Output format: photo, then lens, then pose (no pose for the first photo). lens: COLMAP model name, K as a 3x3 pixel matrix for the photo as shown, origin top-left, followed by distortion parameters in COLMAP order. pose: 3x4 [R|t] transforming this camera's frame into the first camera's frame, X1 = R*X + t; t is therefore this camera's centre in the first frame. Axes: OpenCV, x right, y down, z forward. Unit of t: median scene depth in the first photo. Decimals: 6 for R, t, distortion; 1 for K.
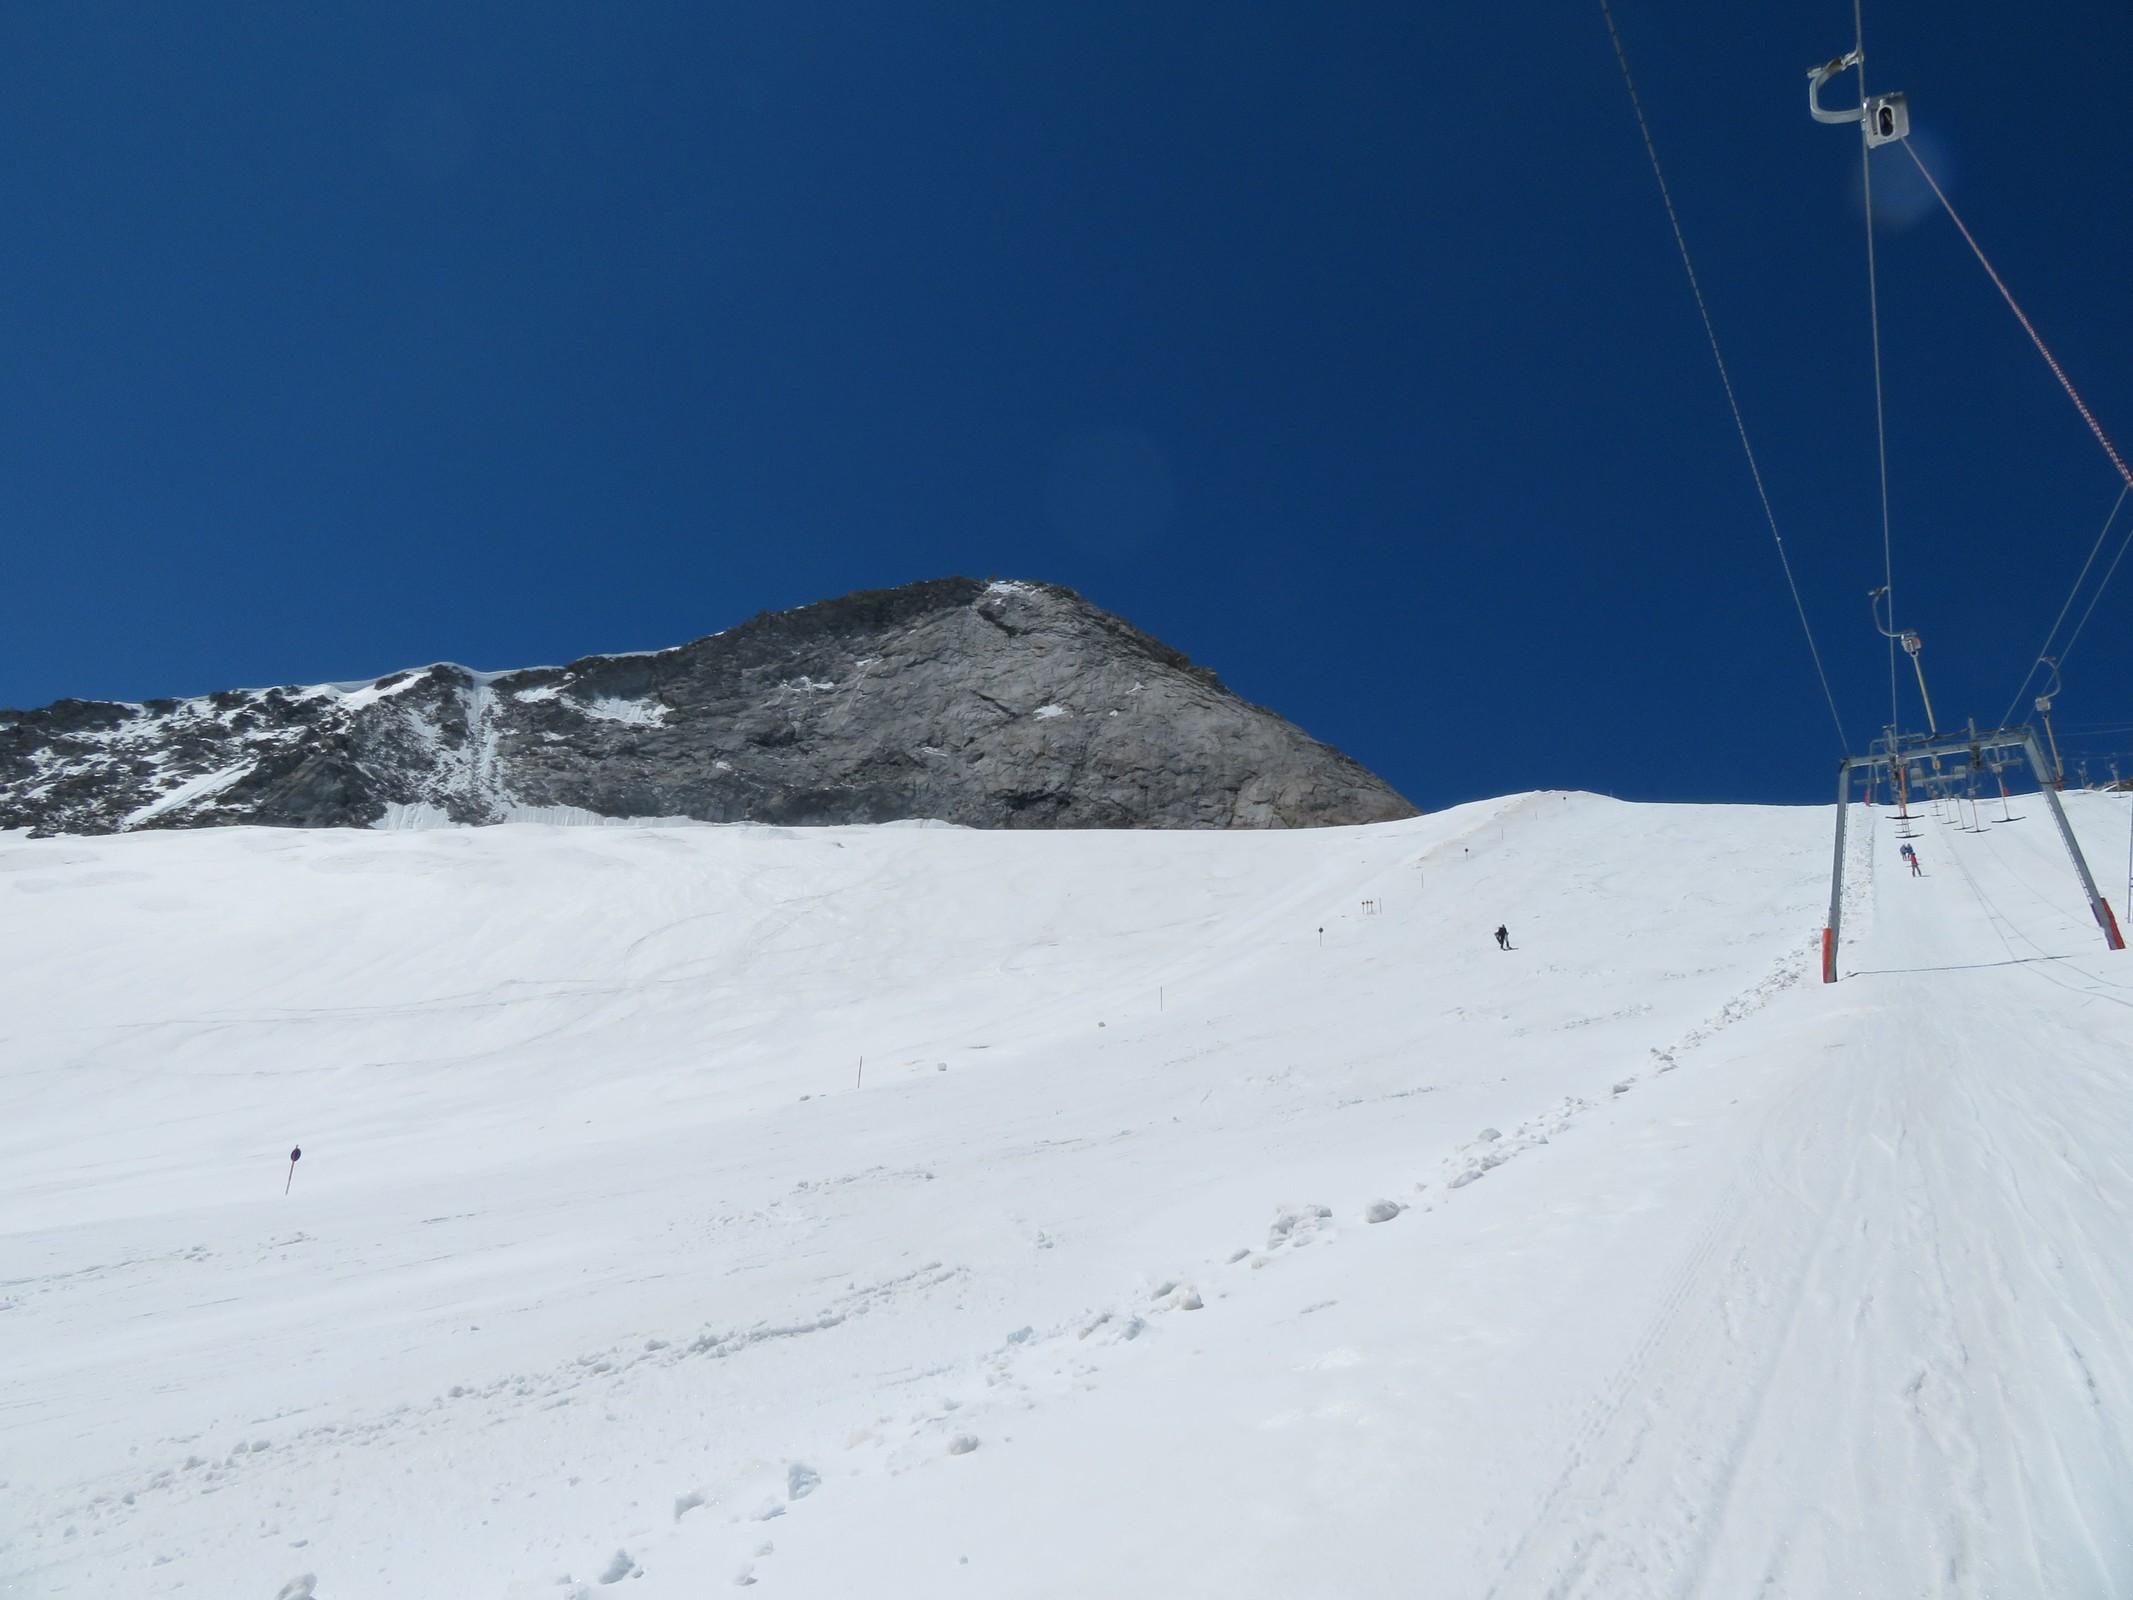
lens RADIAL K [[1515.7, 0, 1066.5], [0, 1515.7, 800.0], [0, 0, 1]] dist [-0.015083, 0.005593]
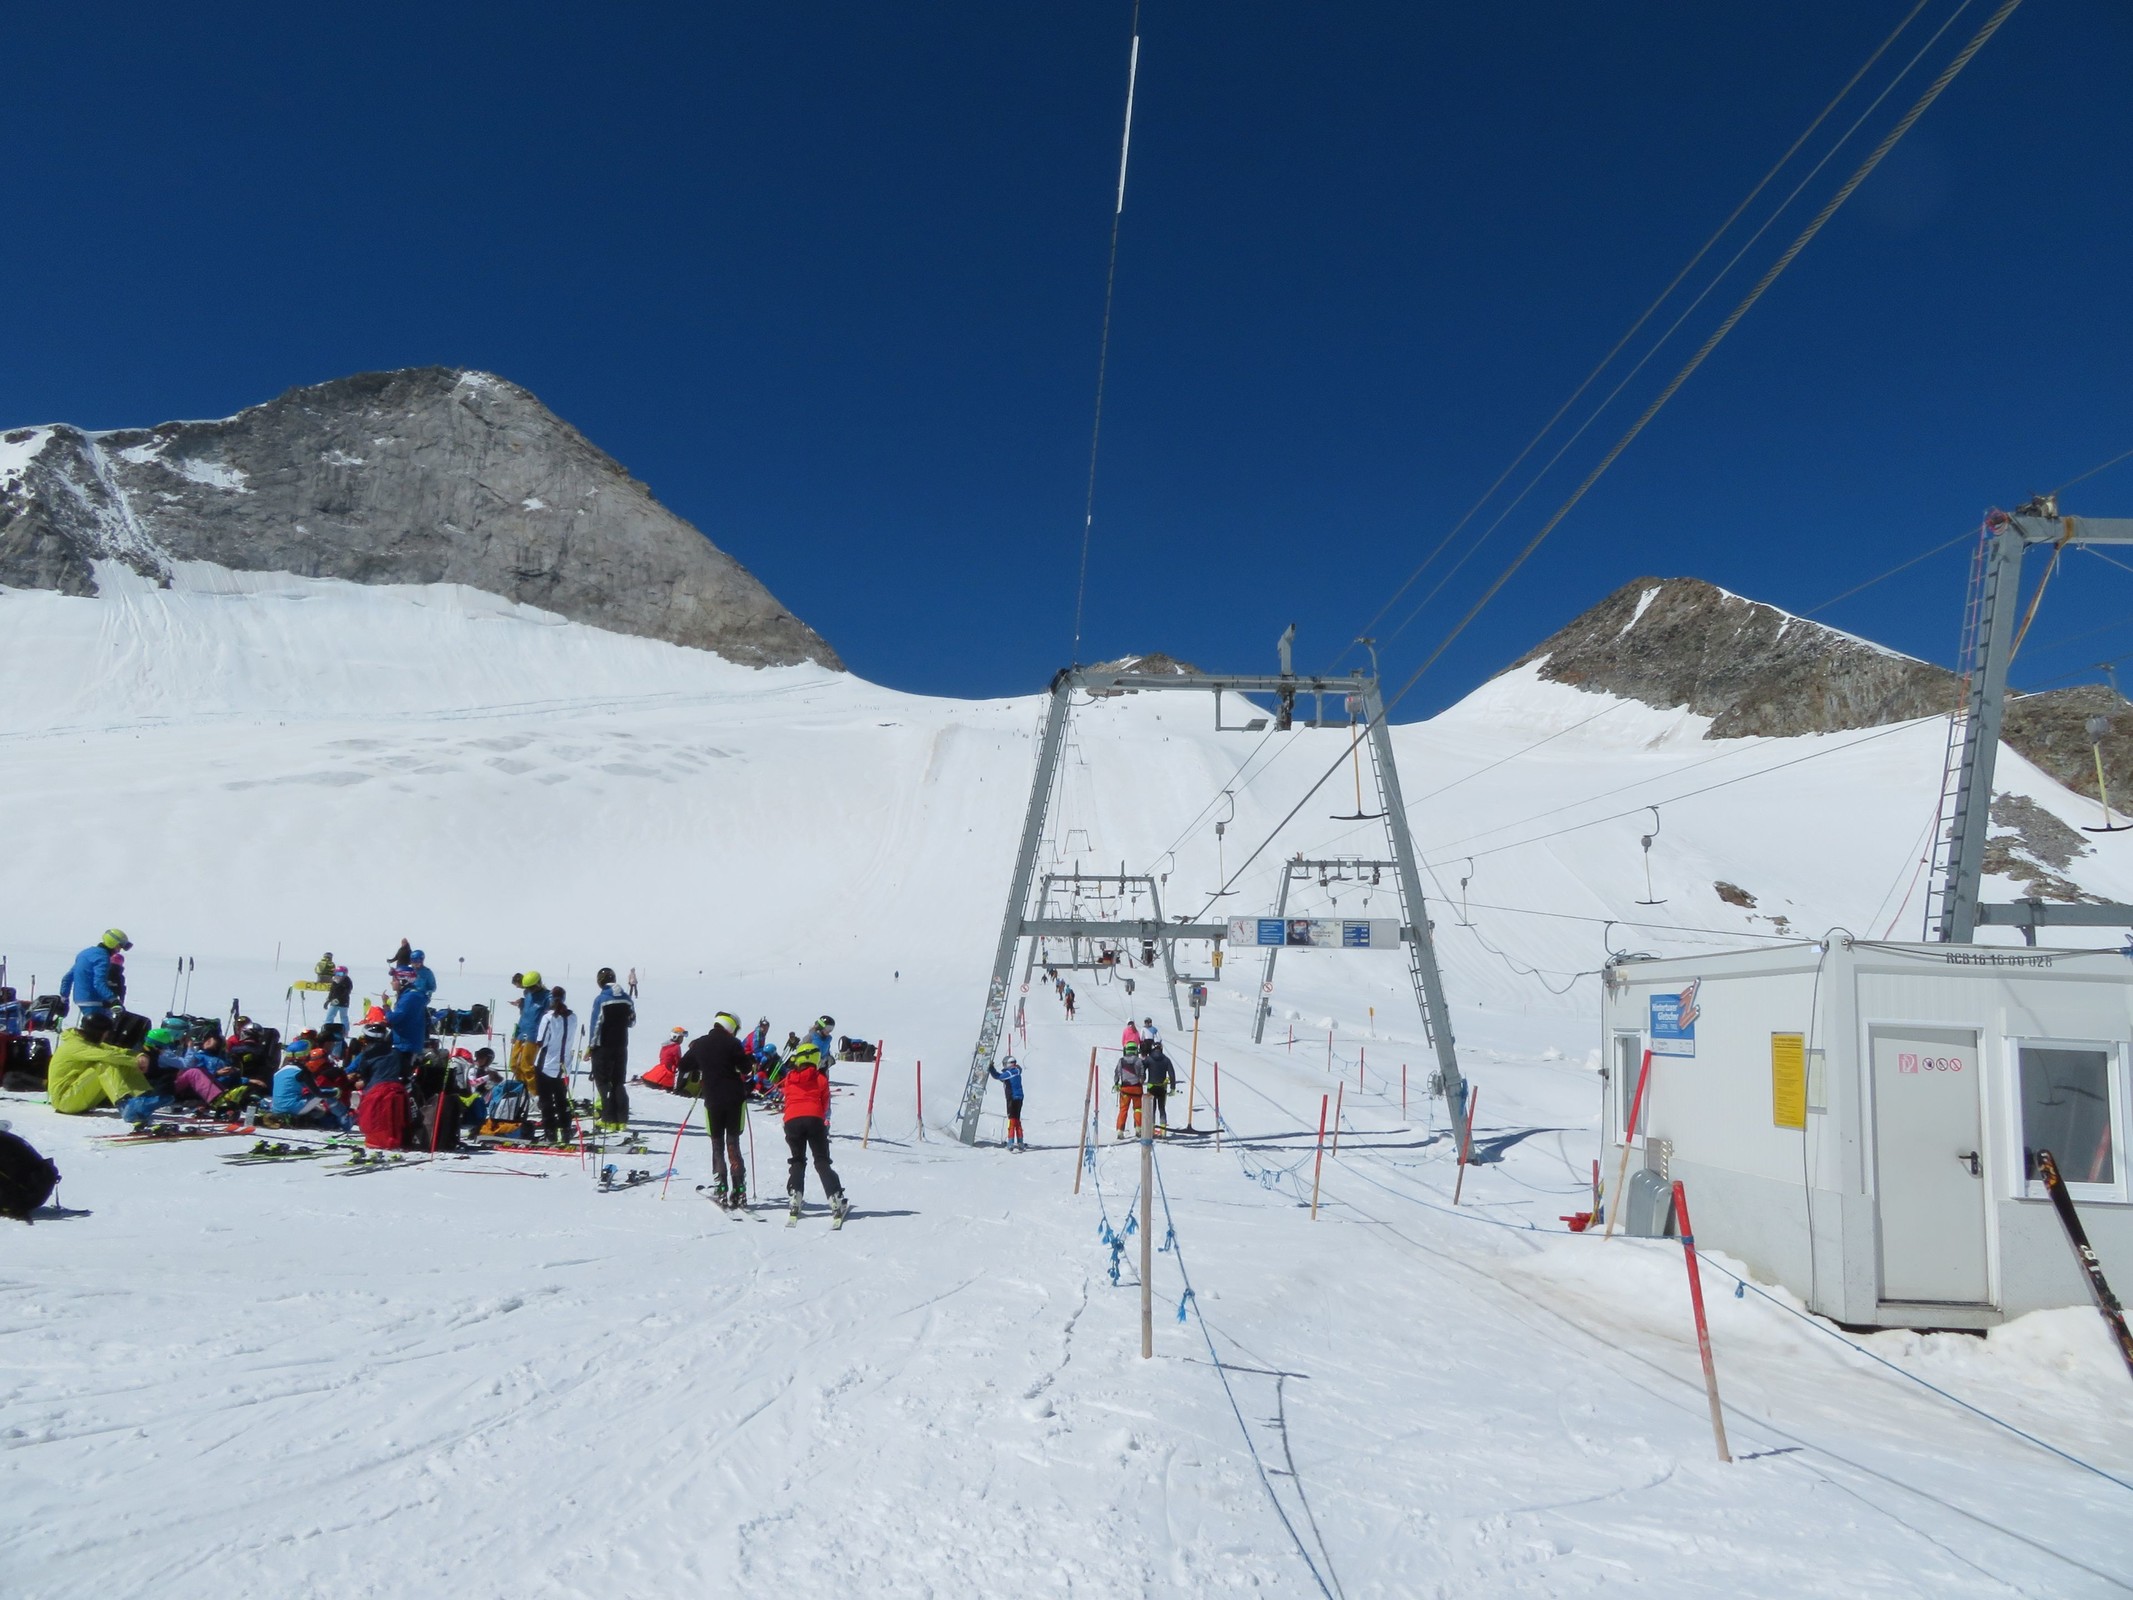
lens RADIAL K [[1515.7, 0, 1066.5], [0, 1515.7, 800.0], [0, 0, 1]] dist [-0.015083, 0.005593]
pose [[0.860216, 0.024971, 0.509317, -0.317959], [-0.152859, 0.965496, 0.210836, -0.178033], [-0.486479, -0.259219, 0.834352, -0.531407]]
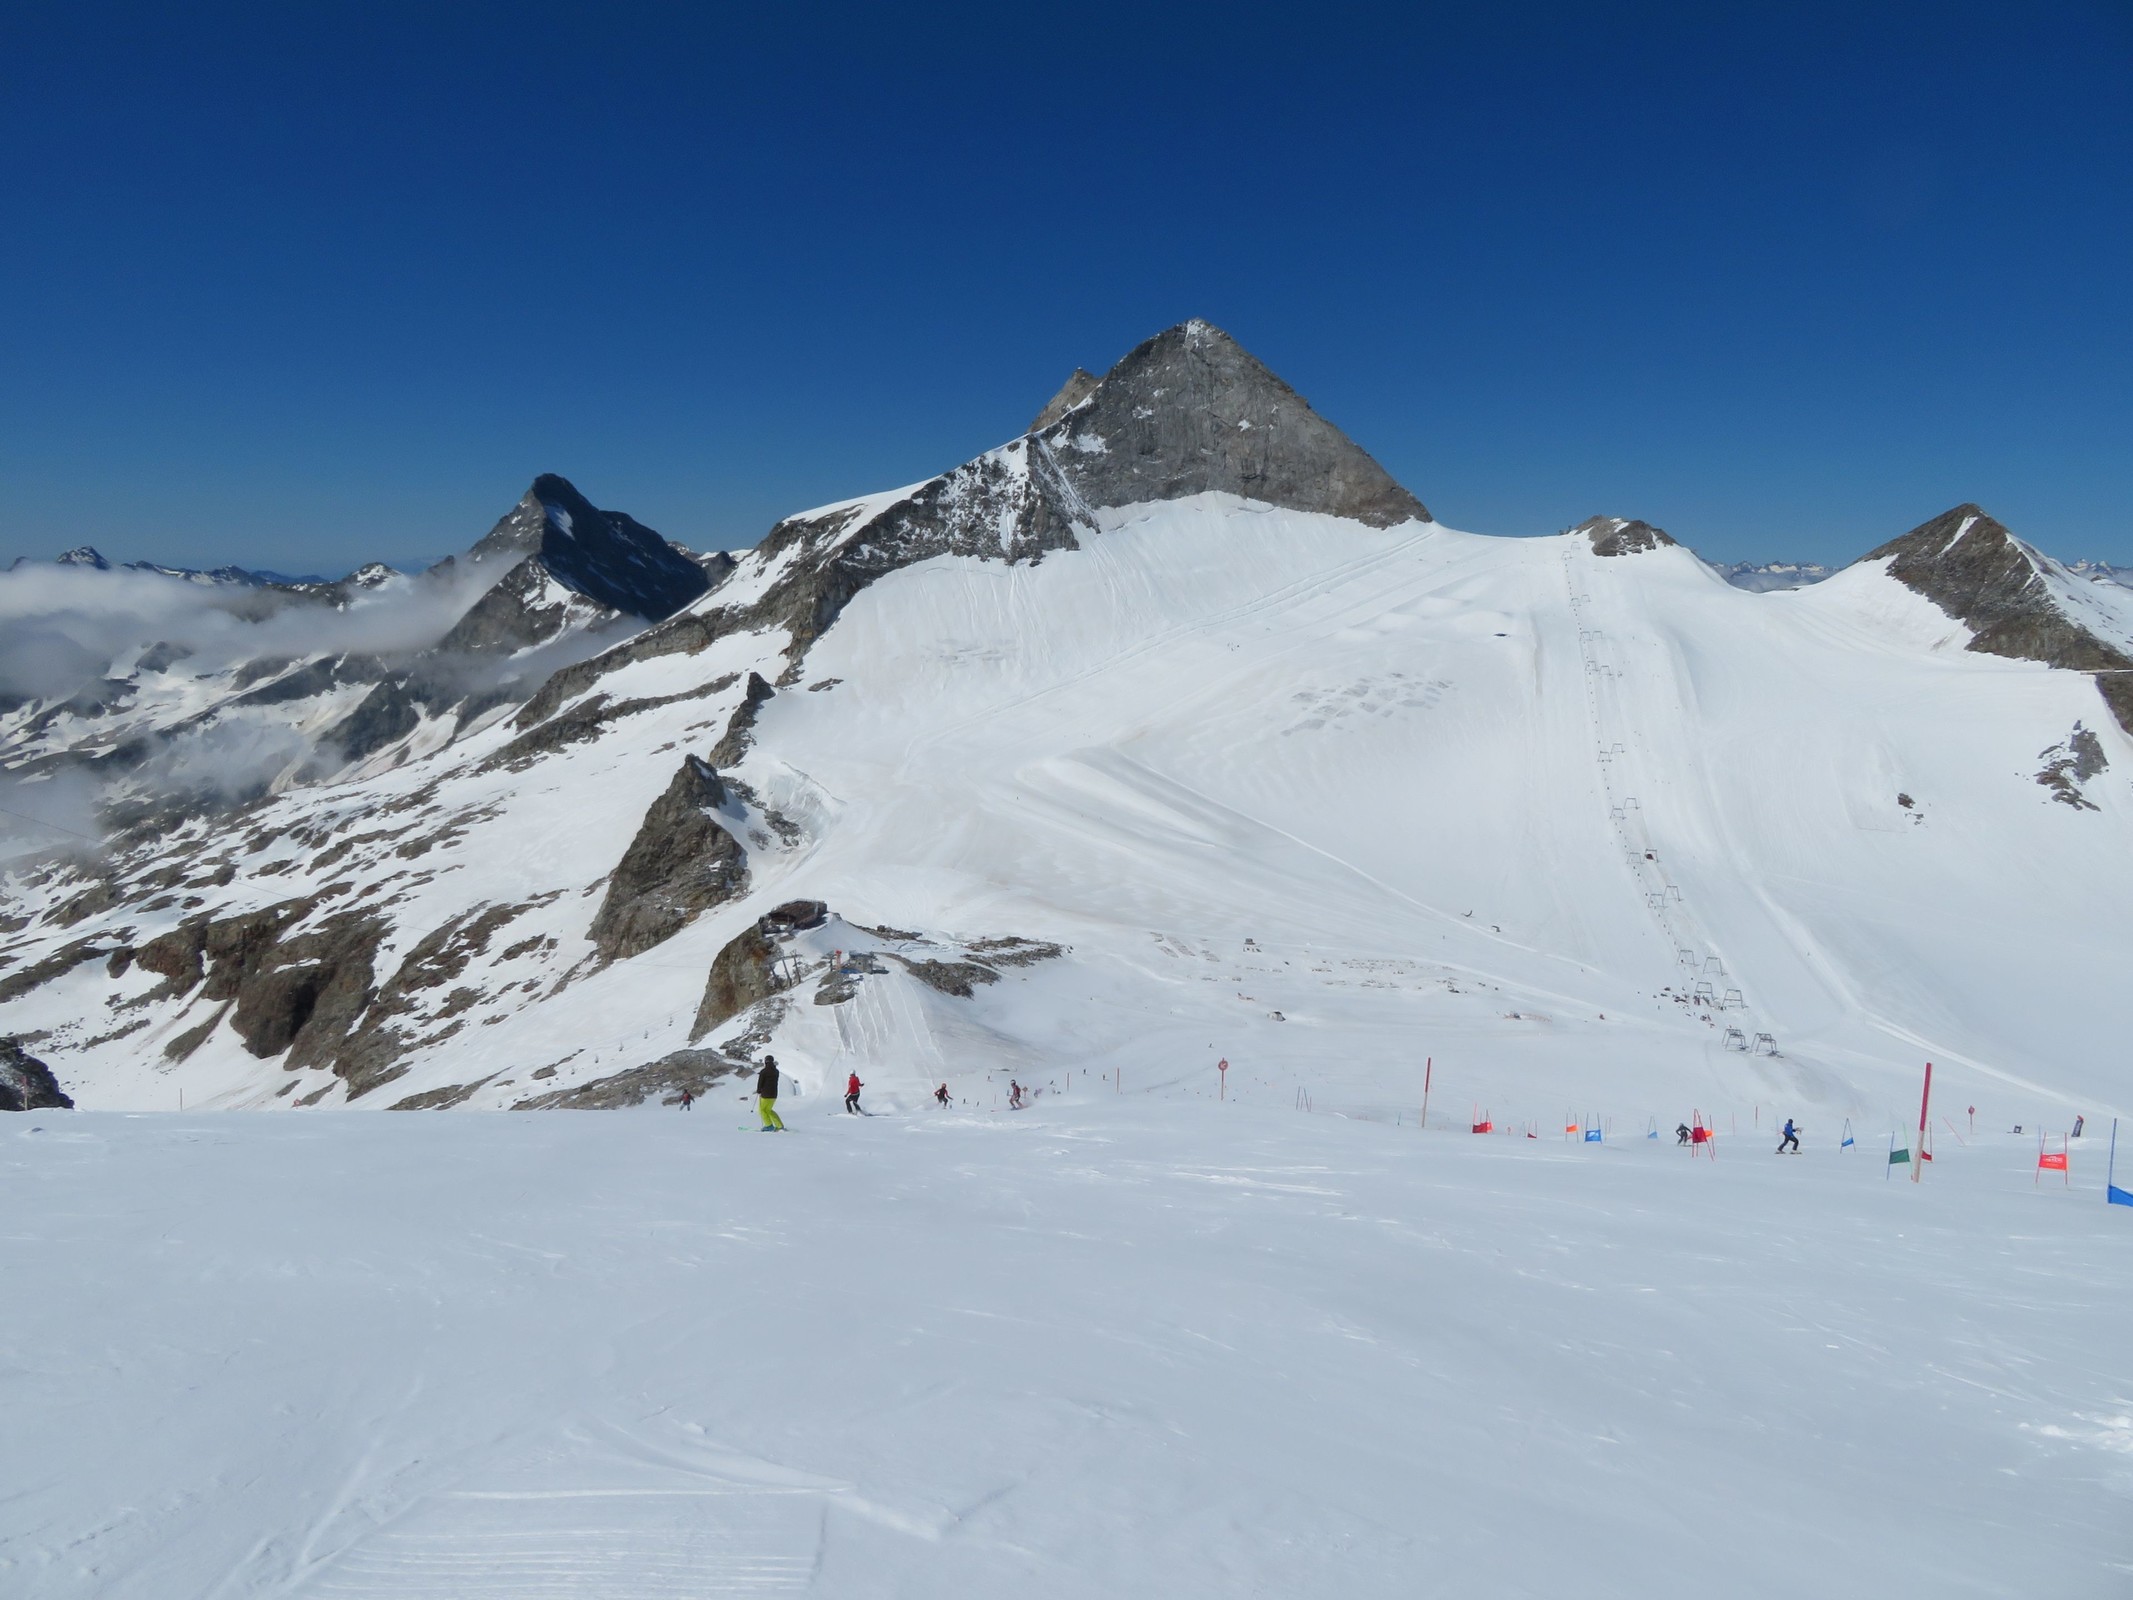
lens RADIAL K [[1515.7, 0, 1066.5], [0, 1515.7, 800.0], [0, 0, 1]] dist [-0.015083, 0.005593]
pose [[0.959228, -0.093941, 0.266563, -1.018150], [-0.063122, 0.848118, 0.526034, -0.833804], [-0.275493, -0.521412, 0.807609, -1.185895]]
